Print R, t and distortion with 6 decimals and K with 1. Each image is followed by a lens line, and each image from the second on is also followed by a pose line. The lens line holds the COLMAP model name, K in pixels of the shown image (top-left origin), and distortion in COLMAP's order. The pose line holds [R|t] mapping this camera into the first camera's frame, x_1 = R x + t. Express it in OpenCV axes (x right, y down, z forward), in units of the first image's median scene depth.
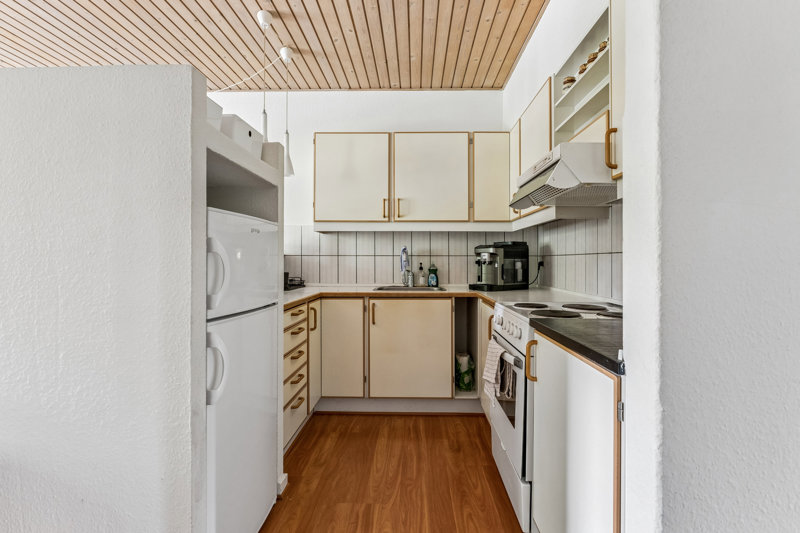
lens RADIAL K [[389.2, 0, 402.6], [0, 389.2, 257.6], [0, 0, 1]] dist [-0.001390, -0.000034]
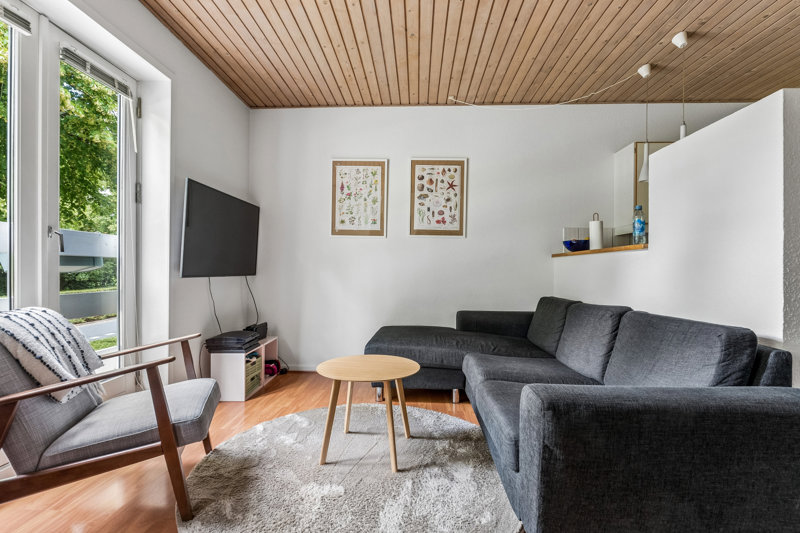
lens RADIAL K [[372.8, 0, 396.3], [0, 372.8, 268.8], [0, 0, 1]] dist [-0.001559, -0.000764]
pose [[0.999727, 0.006528, -0.022442, -0.942880], [-0.006394, 0.999961, 0.006032, 0.030025], [0.022480, -0.005886, 0.999730, -0.062930]]
